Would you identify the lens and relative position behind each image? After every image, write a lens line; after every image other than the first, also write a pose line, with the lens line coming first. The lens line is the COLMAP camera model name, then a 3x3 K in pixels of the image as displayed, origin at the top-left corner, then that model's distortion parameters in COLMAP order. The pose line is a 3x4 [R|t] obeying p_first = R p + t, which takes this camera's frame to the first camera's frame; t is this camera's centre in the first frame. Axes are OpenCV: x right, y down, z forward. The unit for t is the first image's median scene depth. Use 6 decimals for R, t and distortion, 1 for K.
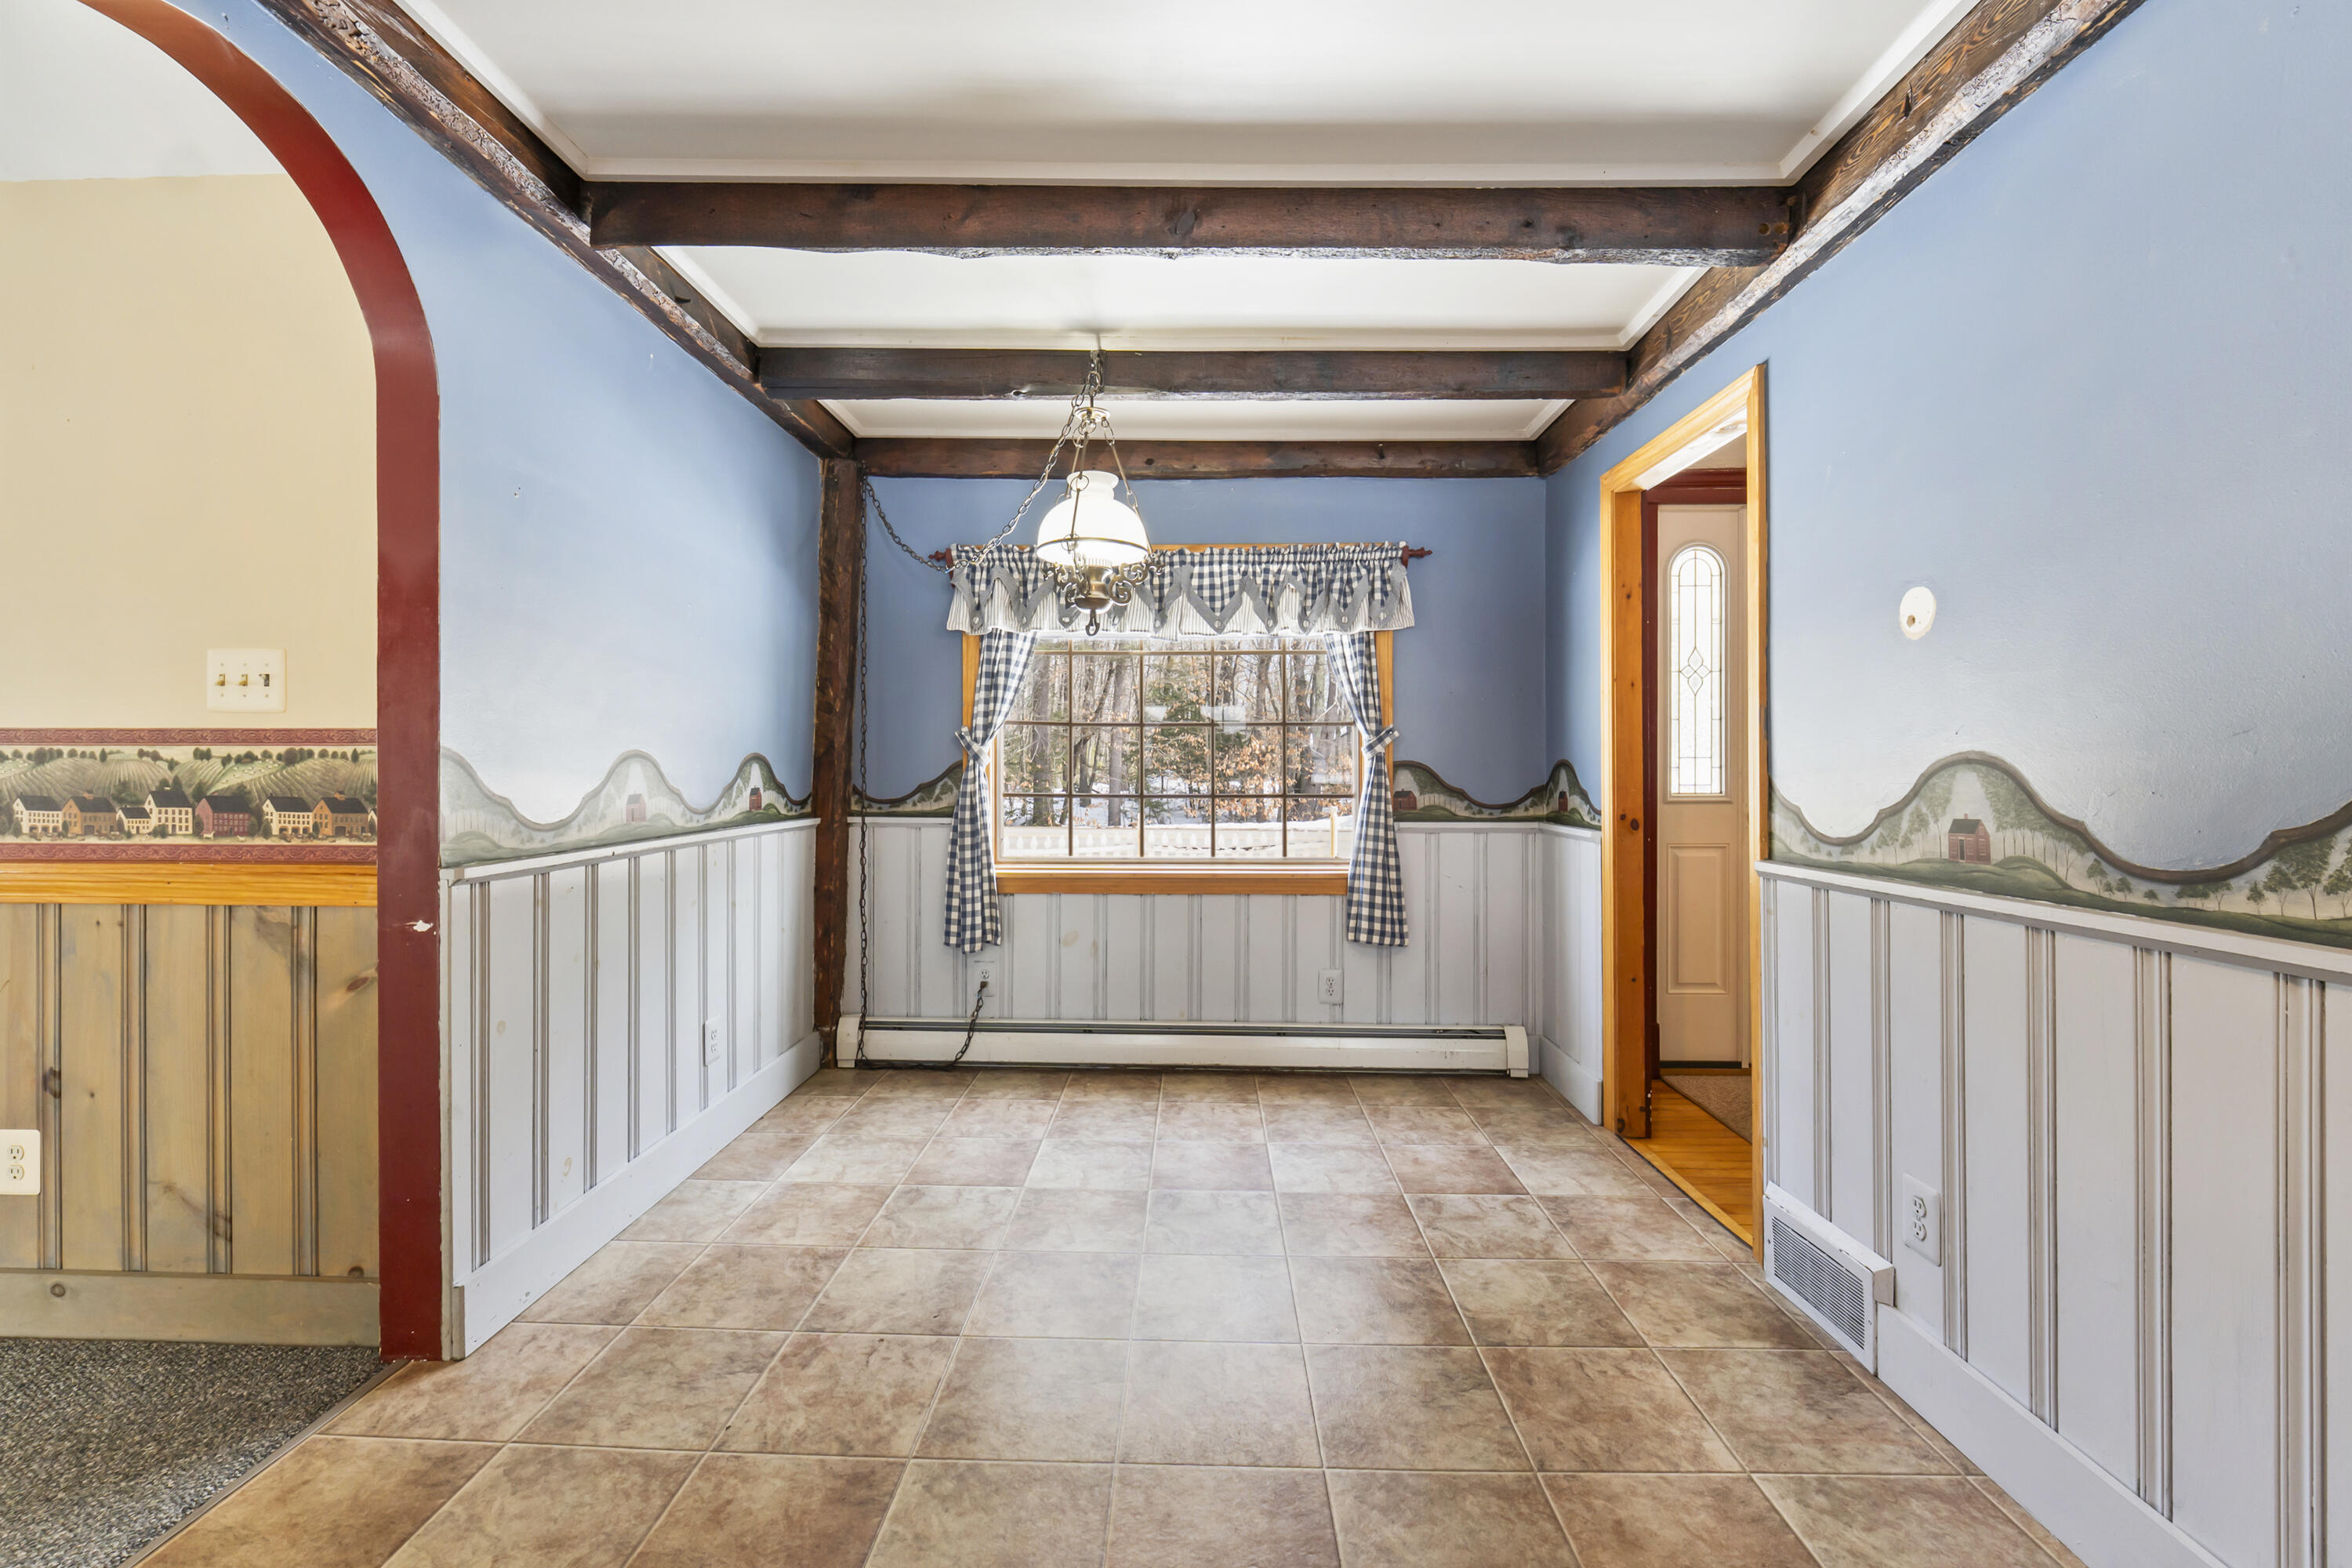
lens RADIAL K [[999.0, 0, 1178.0], [0, 999.0, 765.5], [0, 0, 1]] dist [-0.011643, 0.000672]
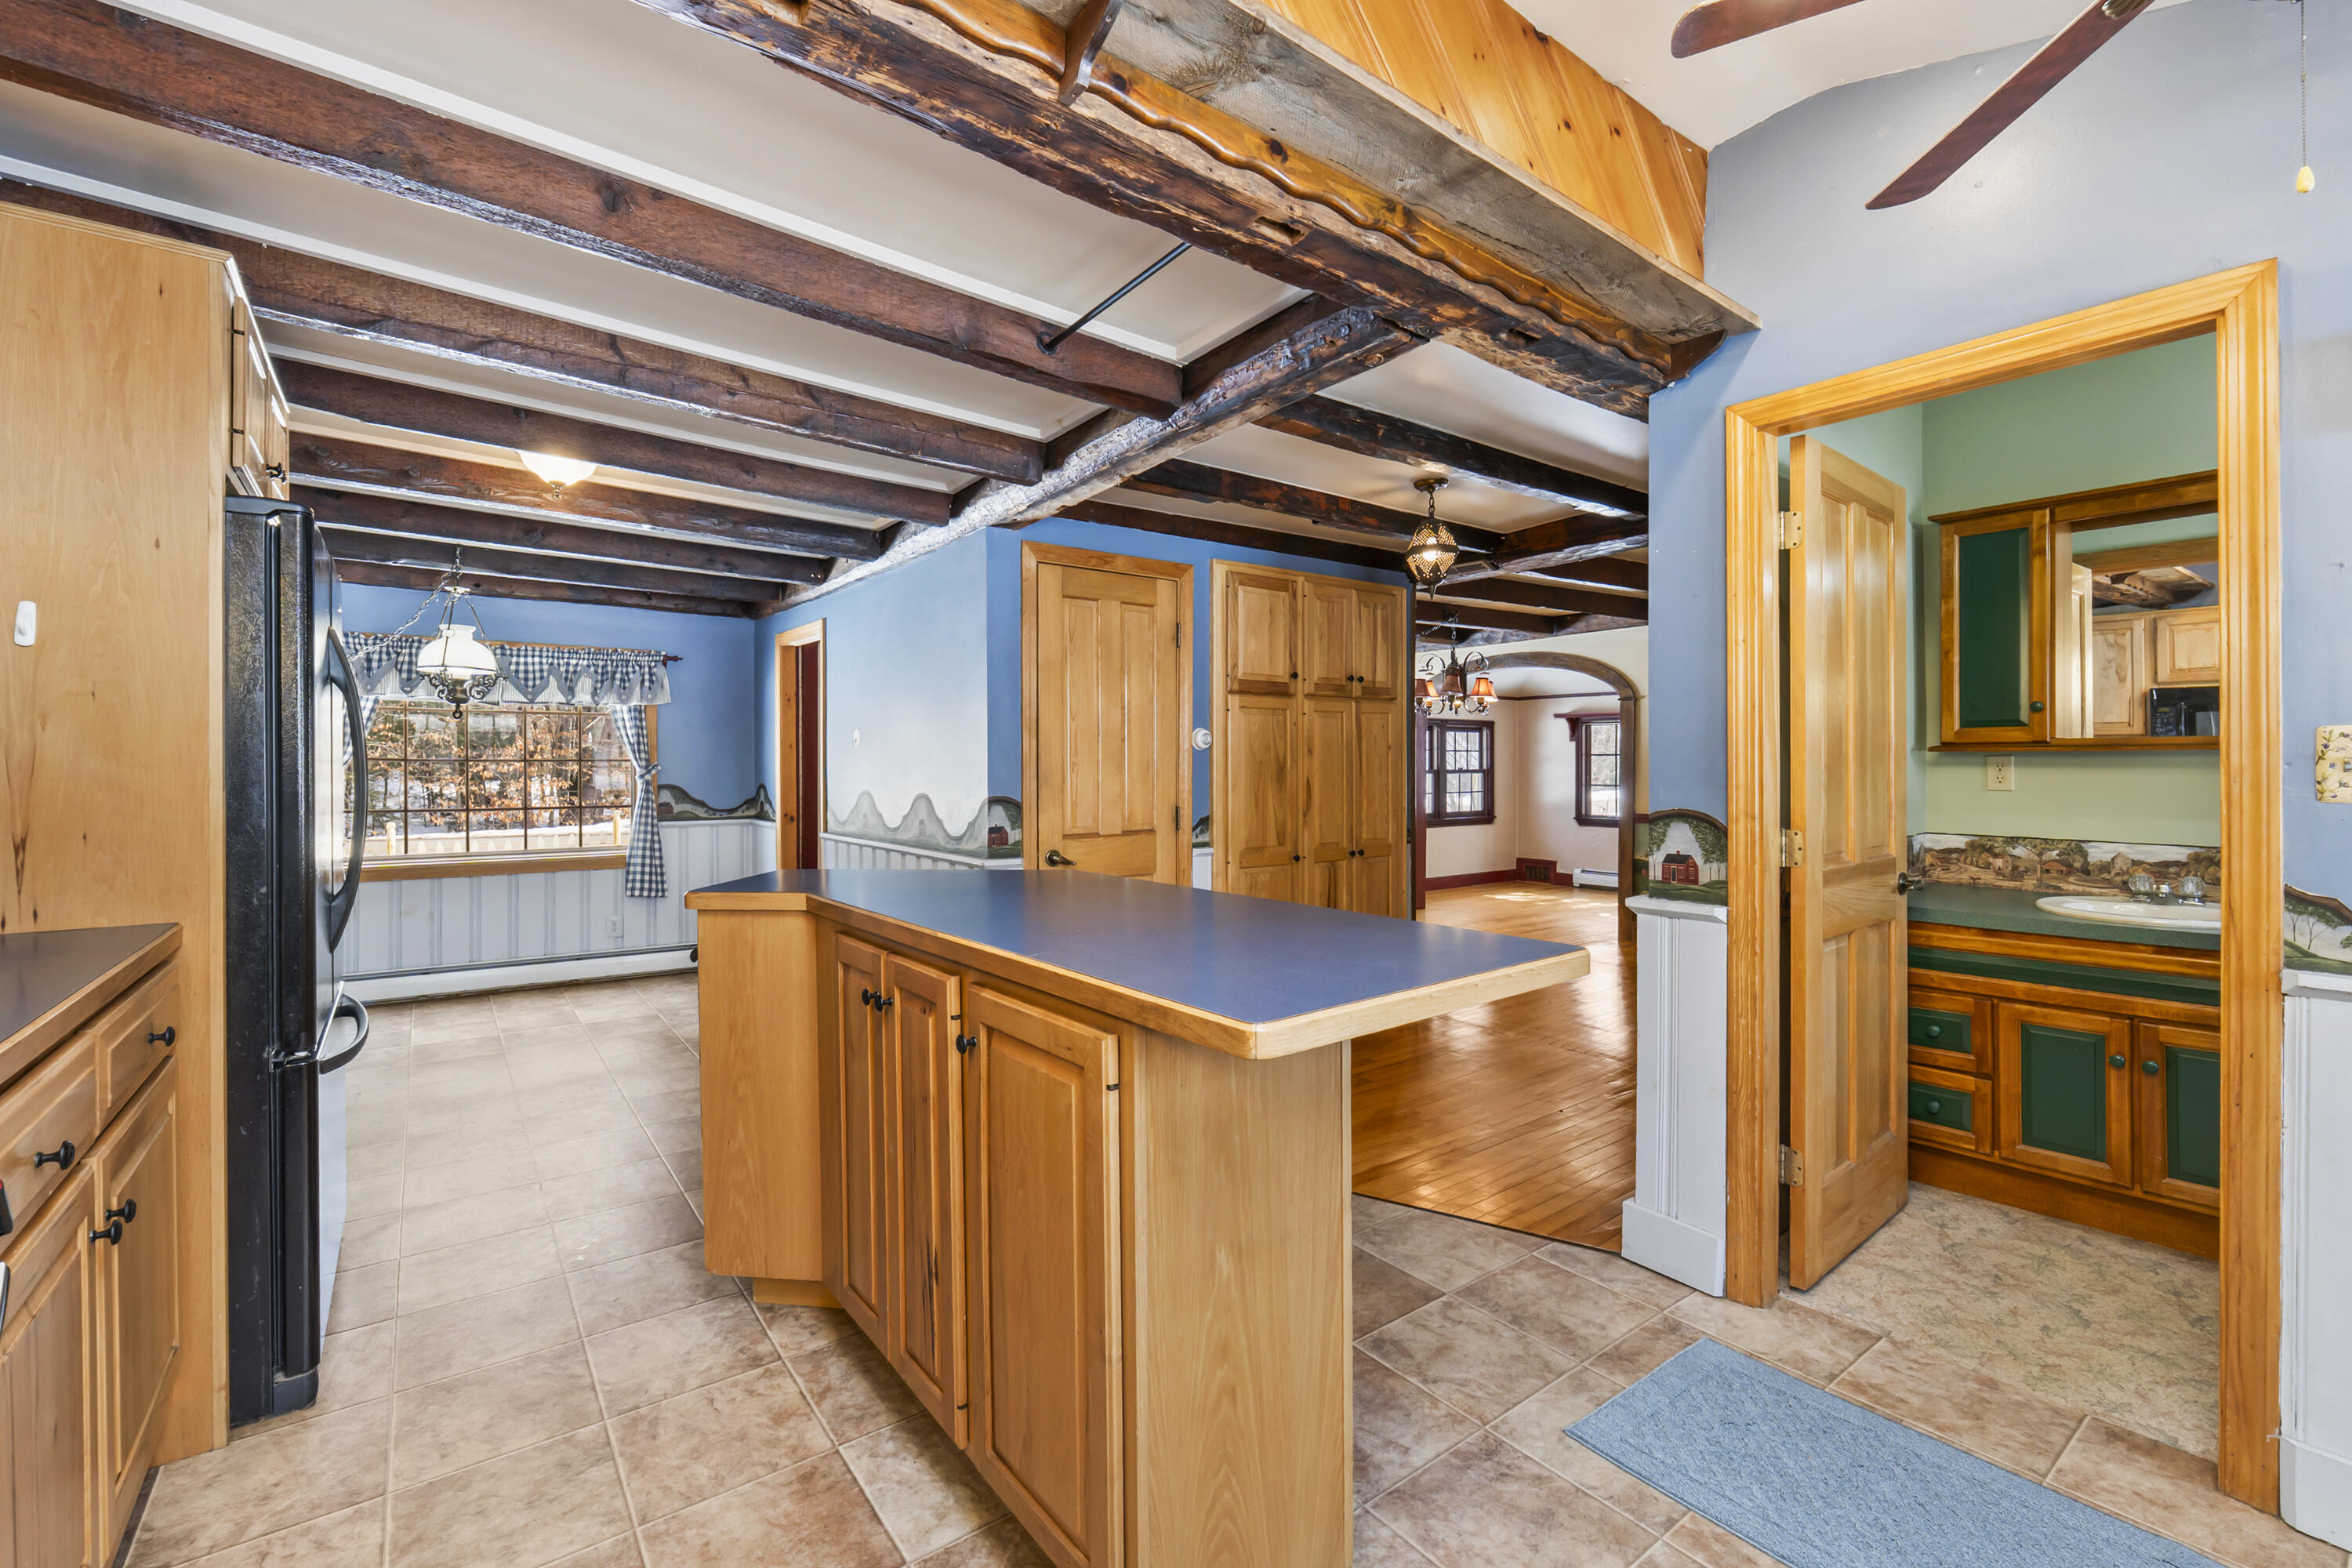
lens RADIAL K [[999.0, 0, 1173.3], [0, 999.0, 771.9], [0, 0, 1]] dist [-0.011643, 0.000672]
pose [[0.786521, -0.005479, 0.617539, -0.127070], [-0.001502, 0.999941, 0.010784, -0.044159], [-0.617562, -0.009409, 0.786466, -0.806026]]
